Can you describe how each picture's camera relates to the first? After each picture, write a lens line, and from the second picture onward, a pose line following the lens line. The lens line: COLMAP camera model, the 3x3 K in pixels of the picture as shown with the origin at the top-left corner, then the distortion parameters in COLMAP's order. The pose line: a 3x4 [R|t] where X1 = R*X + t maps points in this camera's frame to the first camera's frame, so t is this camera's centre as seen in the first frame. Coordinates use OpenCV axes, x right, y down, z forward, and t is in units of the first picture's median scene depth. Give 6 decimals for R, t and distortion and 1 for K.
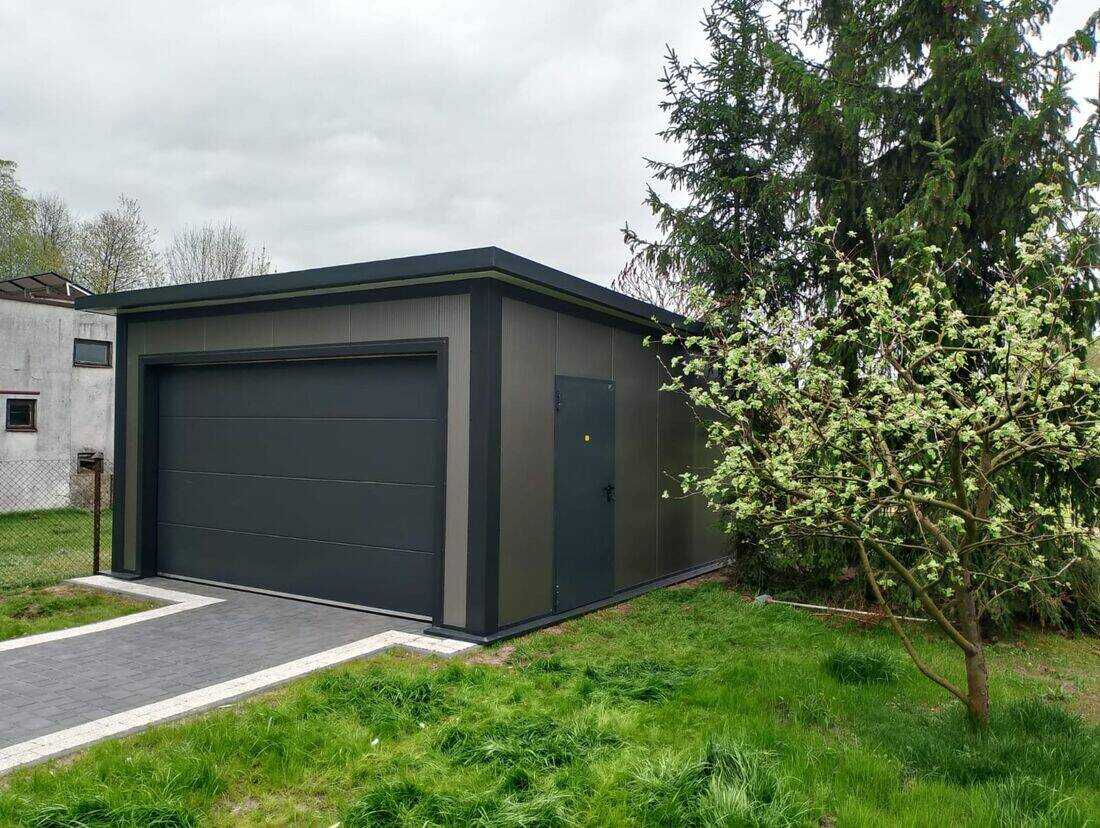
lens RADIAL K [[873.9, 0, 548.8], [0, 873.9, 416.6], [0, 0, 1]] dist [0.048566, -0.034327]
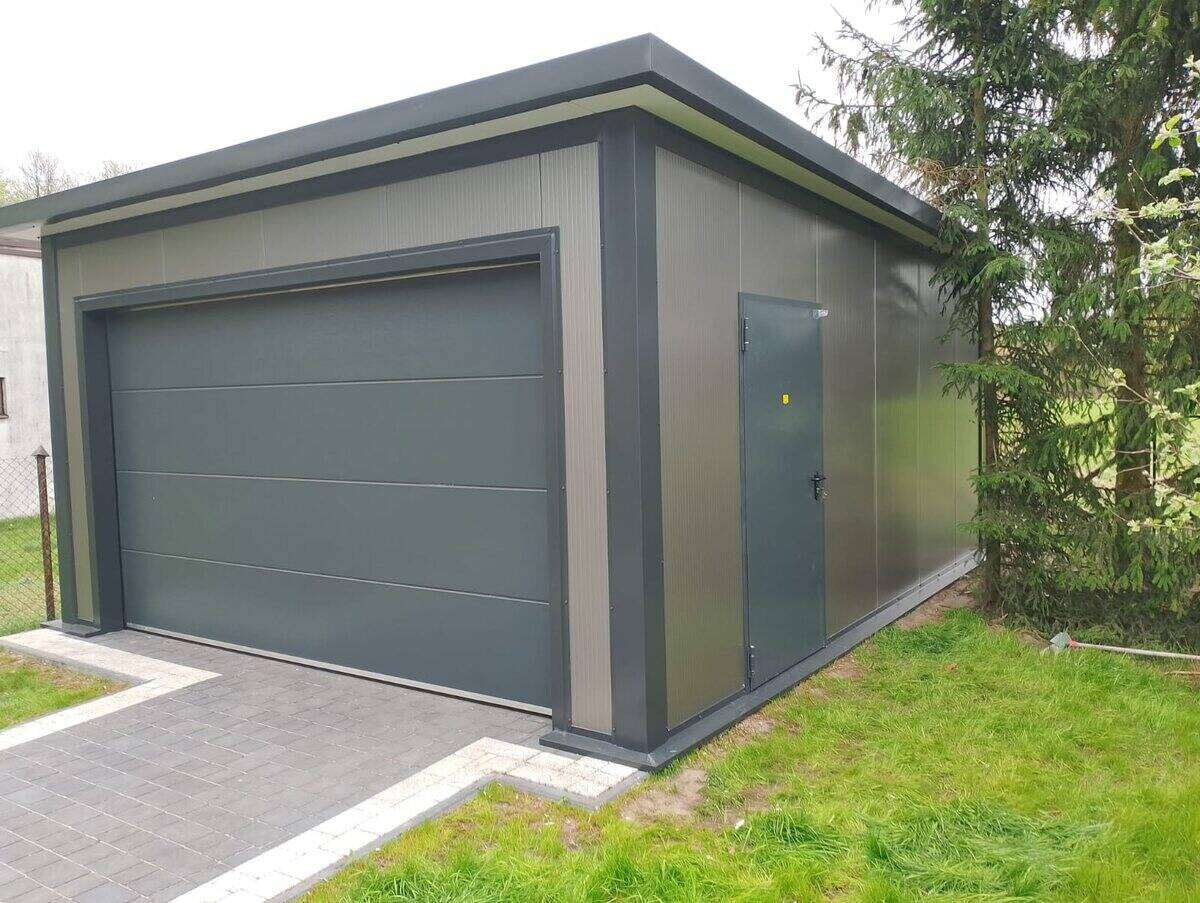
lens RADIAL K [[953.4, 0, 607.9], [0, 953.4, 458.2], [0, 0, 1]] dist [0.048566, -0.034327]
pose [[0.999059, -0.036908, -0.022783, -0.076388], [0.038638, 0.995976, 0.080860, 0.008643], [0.019707, -0.081664, 0.996465, 0.384483]]
